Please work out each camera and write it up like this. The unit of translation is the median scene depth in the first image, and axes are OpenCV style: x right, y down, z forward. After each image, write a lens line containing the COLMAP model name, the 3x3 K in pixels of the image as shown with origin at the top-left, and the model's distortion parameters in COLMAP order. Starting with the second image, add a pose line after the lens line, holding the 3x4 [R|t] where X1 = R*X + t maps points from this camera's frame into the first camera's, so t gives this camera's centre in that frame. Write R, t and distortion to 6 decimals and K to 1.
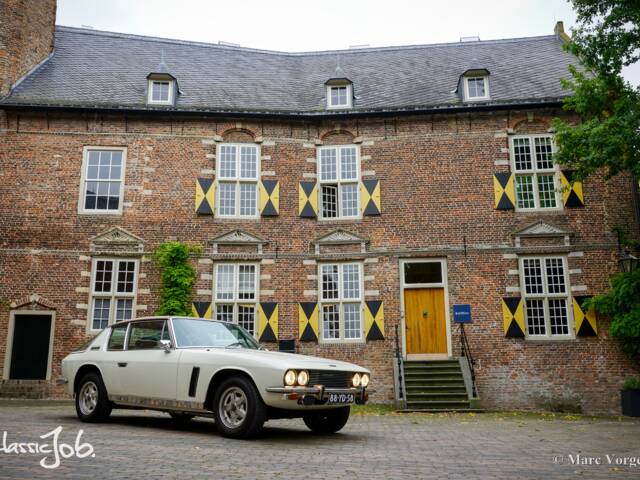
lens RADIAL K [[639.7, 0, 320.0], [0, 639.7, 240.0], [0, 0, 1]] dist [-0.001734, 0.006497]
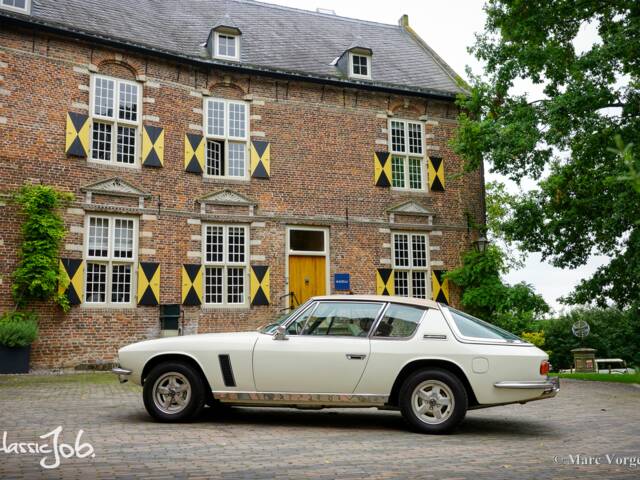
lens RADIAL K [[628.2, 0, 351.8], [0, 628.2, 243.6], [0, 0, 1]] dist [-0.002104, -0.000481]
pose [[0.884727, 0.060250, 0.462200, -0.237001], [-0.095592, 0.993987, 0.053409, -0.004148], [-0.456202, -0.091435, 0.885166, 0.082866]]
